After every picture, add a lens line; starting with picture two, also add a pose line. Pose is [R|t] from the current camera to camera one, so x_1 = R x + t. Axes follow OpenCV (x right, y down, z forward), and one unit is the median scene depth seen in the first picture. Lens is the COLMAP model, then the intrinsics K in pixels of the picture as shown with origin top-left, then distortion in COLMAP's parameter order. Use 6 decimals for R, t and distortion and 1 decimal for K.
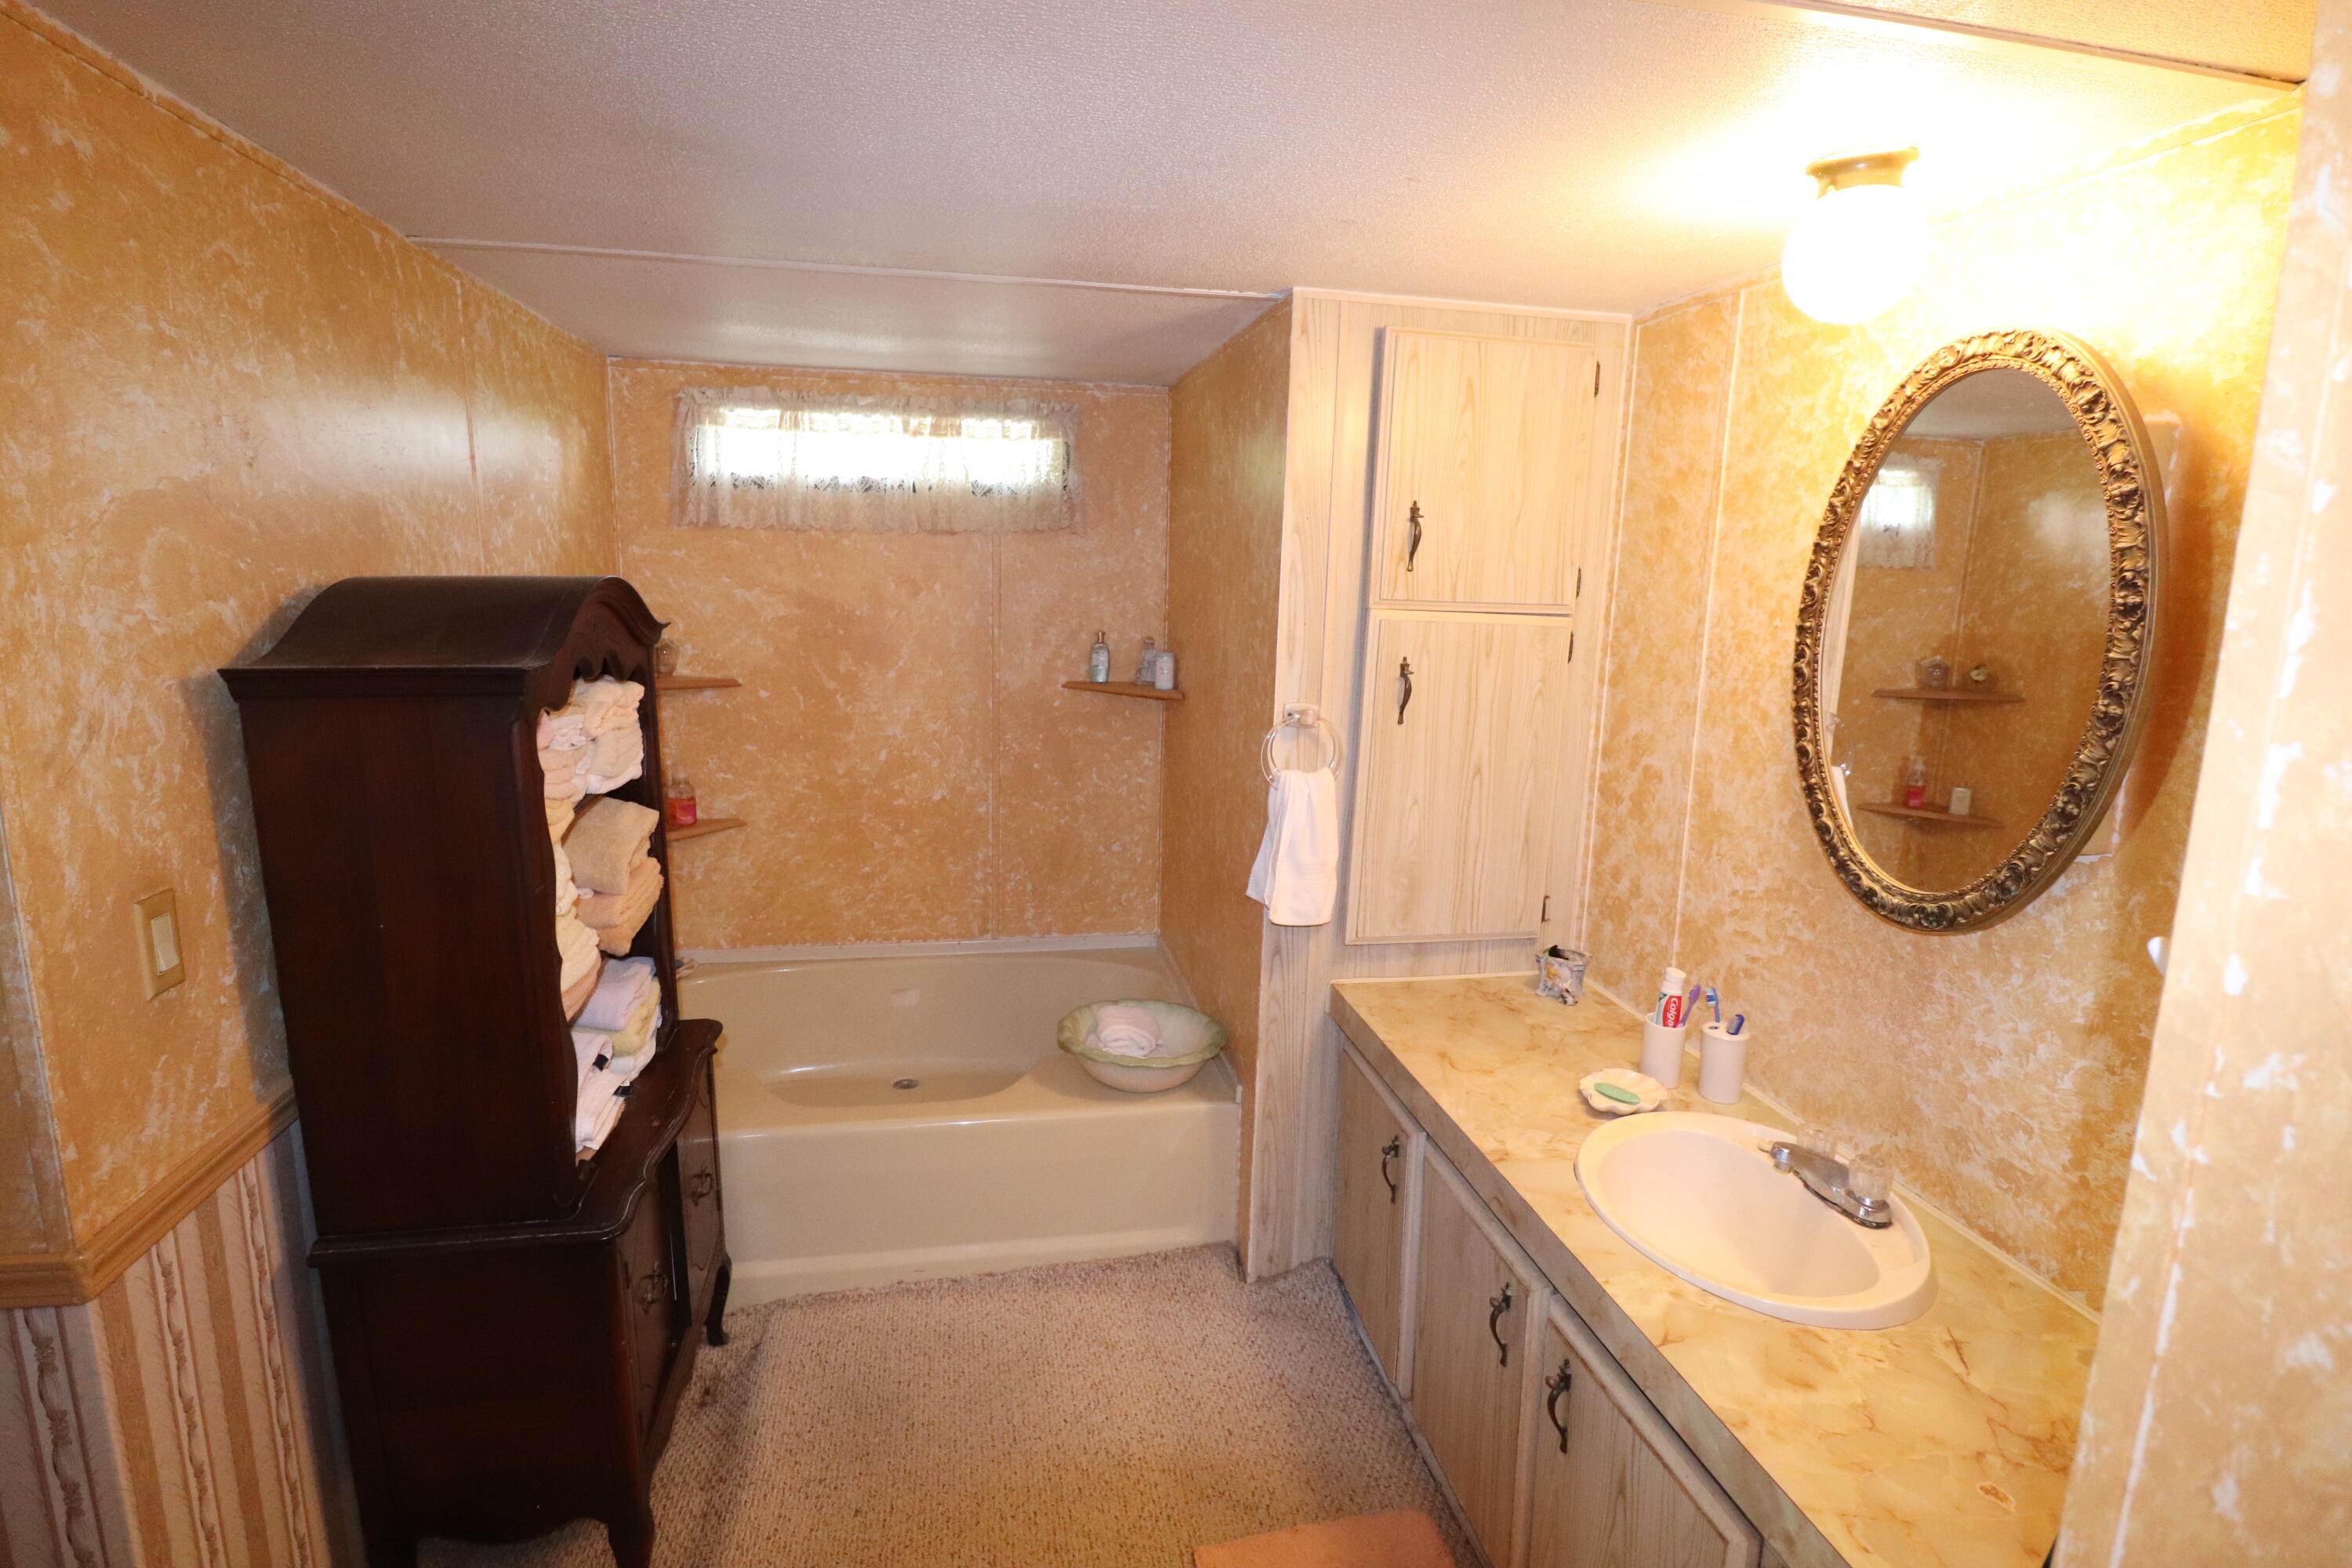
lens RADIAL K [[1115.9, 0, 1172.9], [0, 1115.9, 787.4], [0, 0, 1]] dist [0.000295, 0.000239]
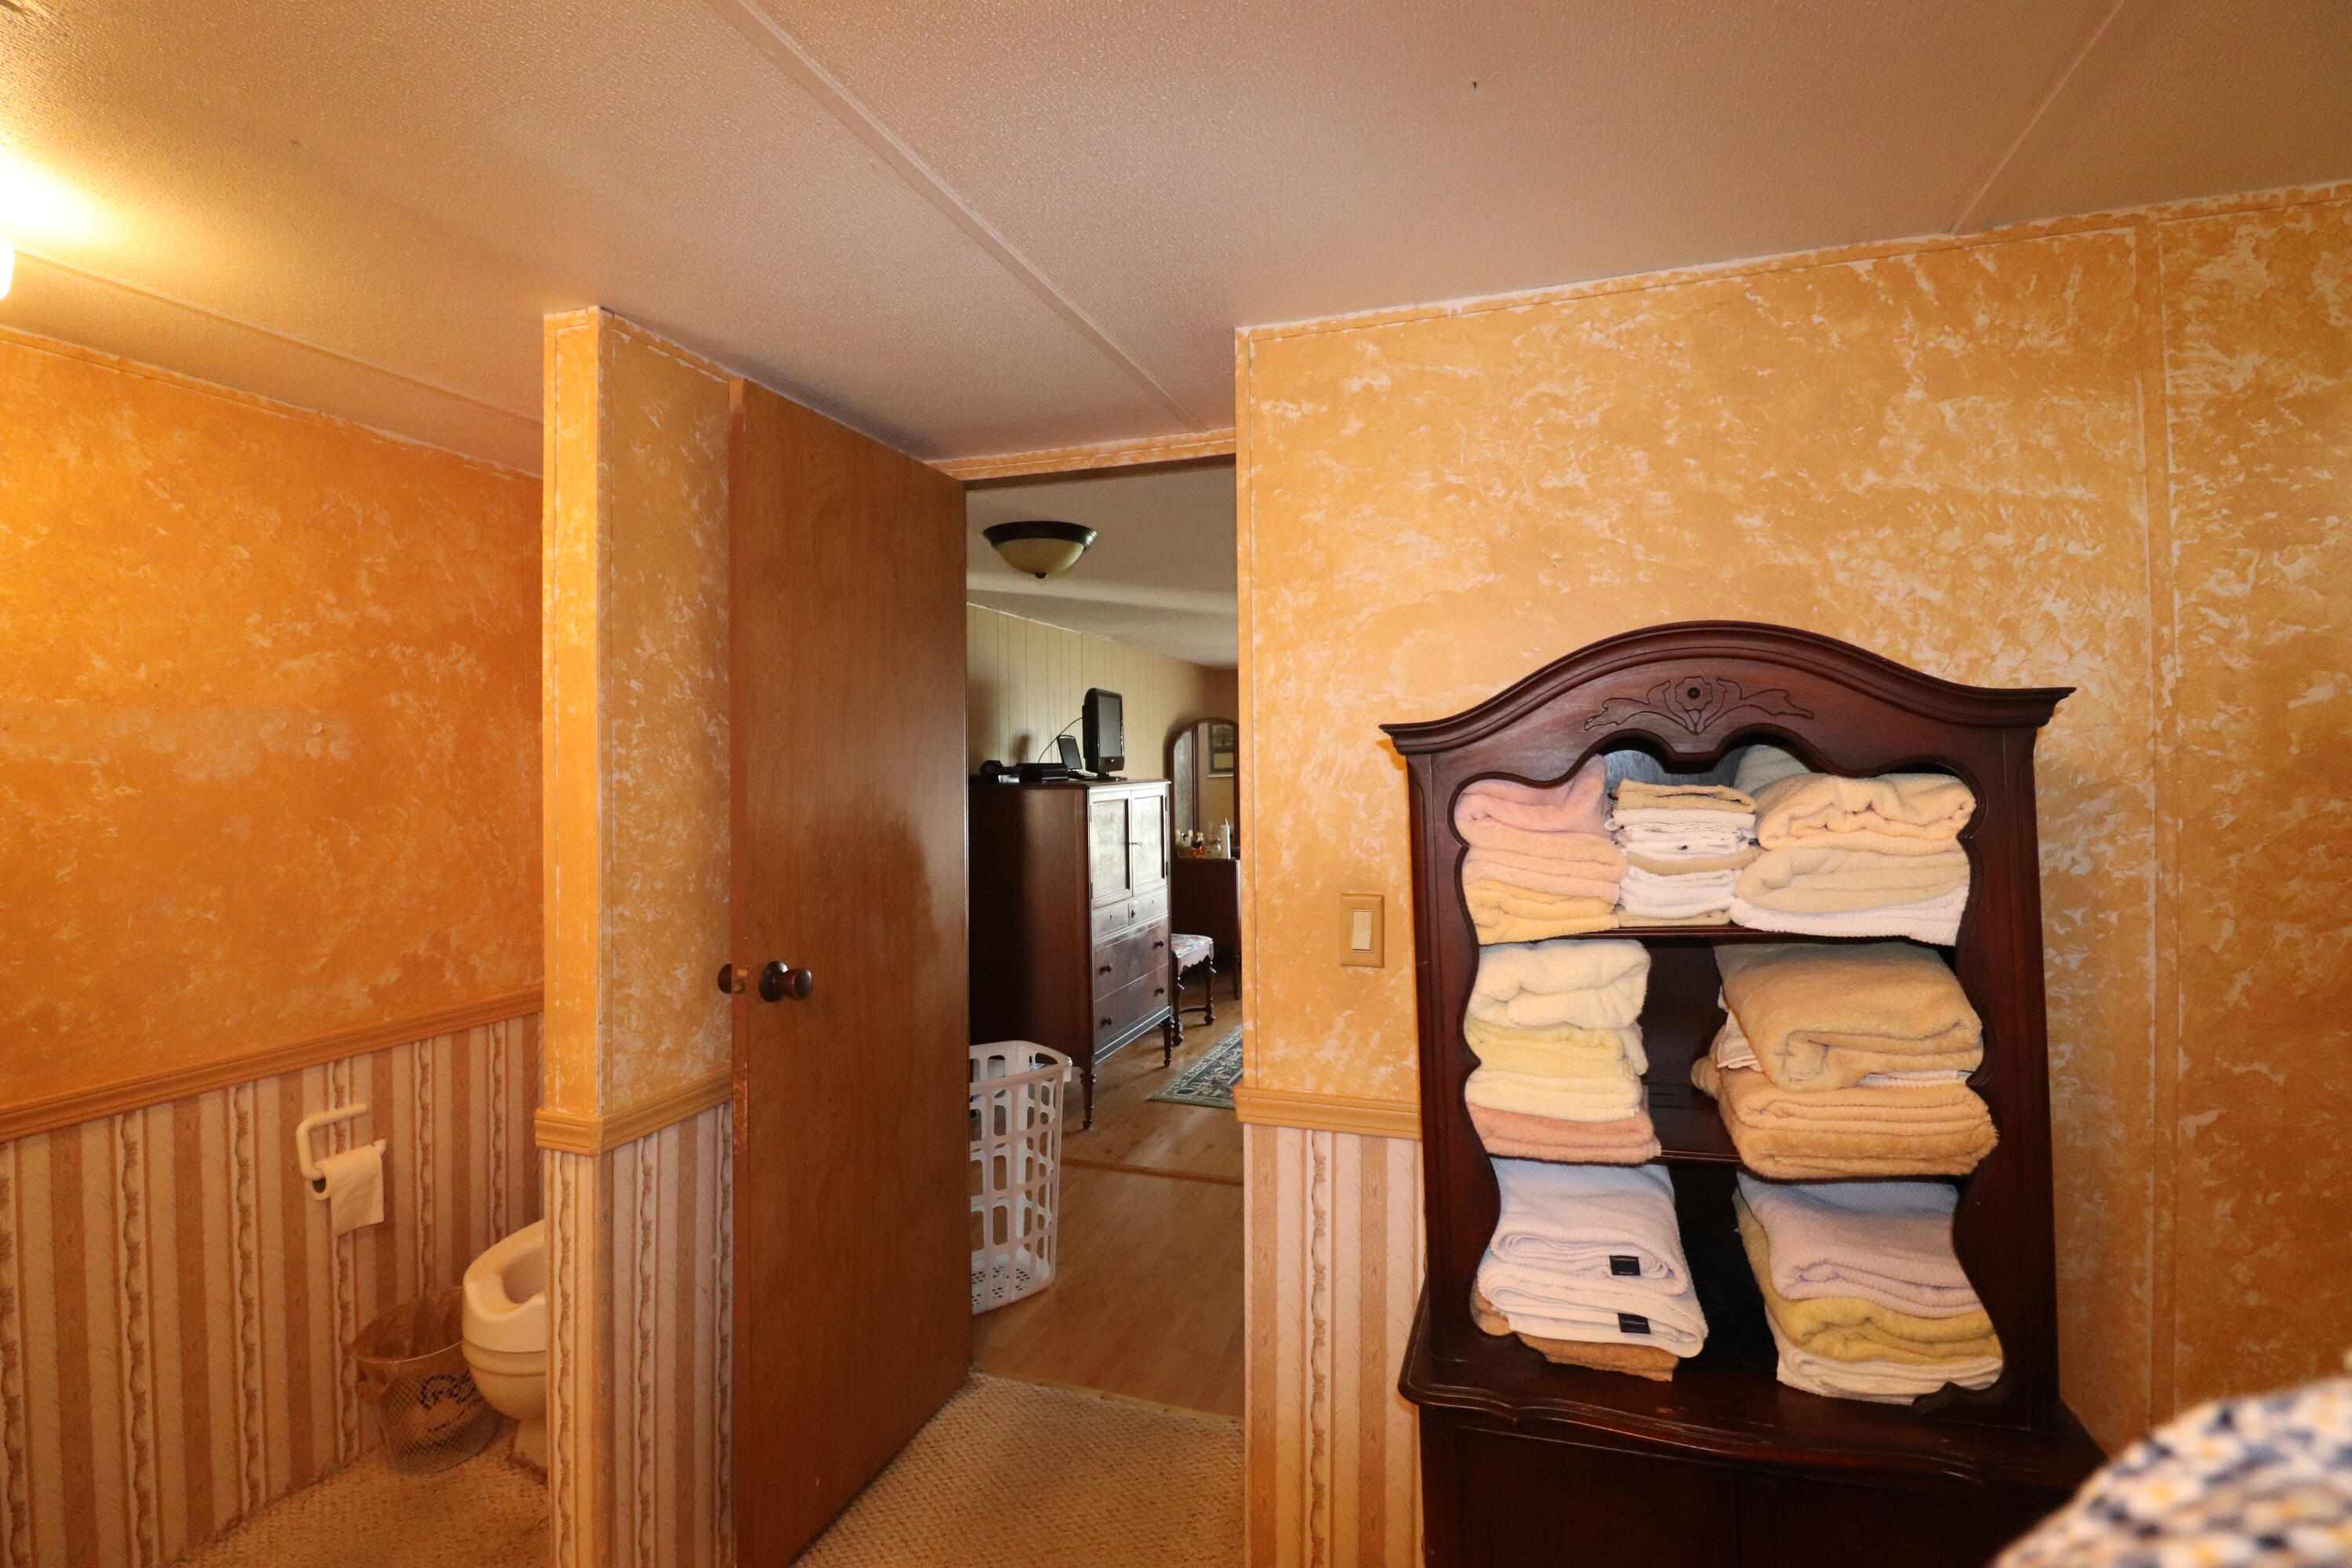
lens RADIAL K [[1128.6, 0, 1175.9], [0, 1128.6, 776.6], [0, 0, 1]] dist [0.000564, -0.000015]
pose [[-0.497270, -0.005990, -0.867575, 0.458171], [-0.165459, 0.982278, 0.088055, -0.144169], [0.851673, 0.187335, -0.489448, 1.593630]]
